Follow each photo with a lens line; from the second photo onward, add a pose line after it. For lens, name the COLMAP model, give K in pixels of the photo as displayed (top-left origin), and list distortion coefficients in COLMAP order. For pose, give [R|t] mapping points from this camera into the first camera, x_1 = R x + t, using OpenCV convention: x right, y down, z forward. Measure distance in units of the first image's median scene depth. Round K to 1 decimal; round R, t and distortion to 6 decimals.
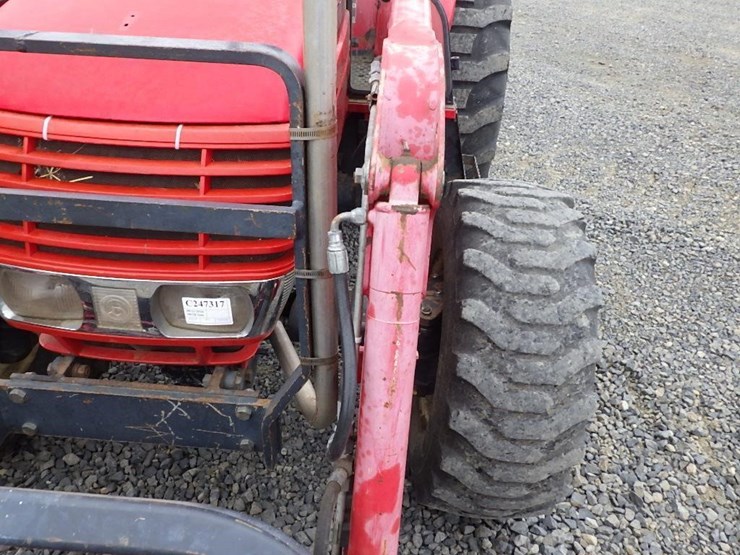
lens RADIAL K [[608.8, 0, 363.0], [0, 608.8, 272.5], [0, 0, 1]] dist [-0.000639, -0.004420]
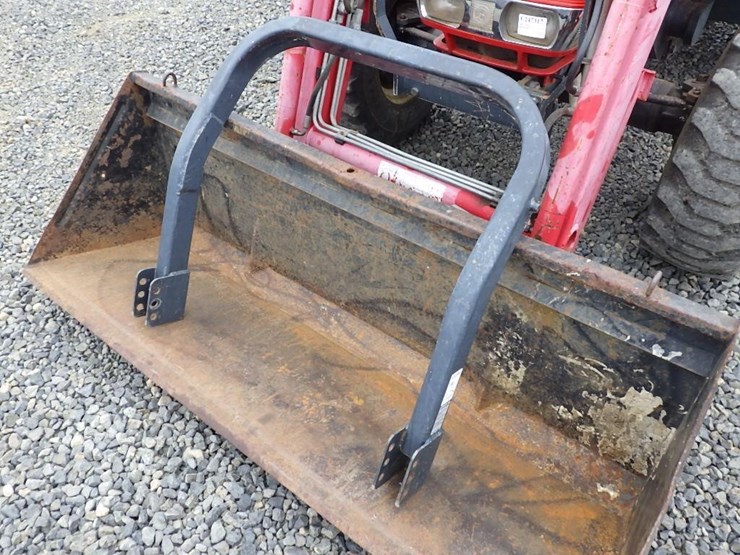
lens RADIAL K [[608.8, 0, 363.0], [0, 608.8, 272.5], [0, 0, 1]] dist [-0.000639, -0.004420]
pose [[0.813845, 0.340021, -0.471213, 0.311165], [-0.253077, 0.937382, 0.239305, 0.343206], [0.523076, -0.075504, 0.848935, -0.562881]]
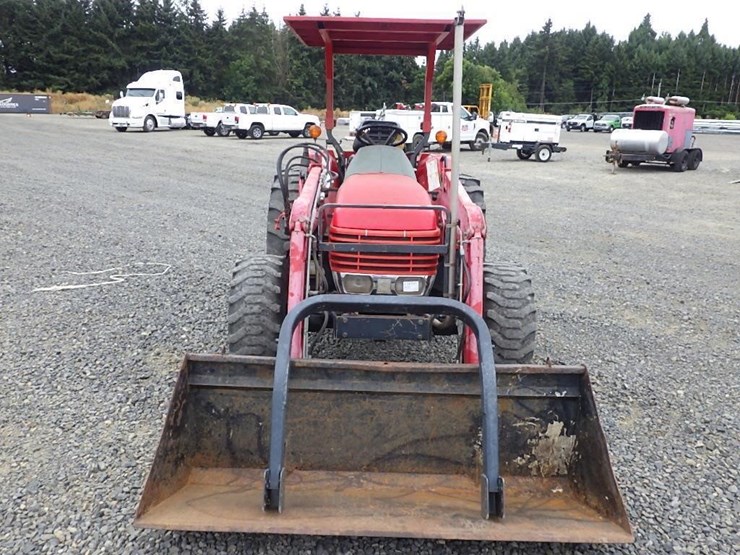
lens RADIAL K [[608.8, 0, 363.0], [0, 608.8, 272.5], [0, 0, 1]] dist [-0.000639, -0.004420]
pose [[0.998370, -0.029432, 0.048895, -0.562901], [0.043345, 0.948378, -0.314166, 0.843381], [-0.037124, 0.315773, 0.948108, -1.755643]]
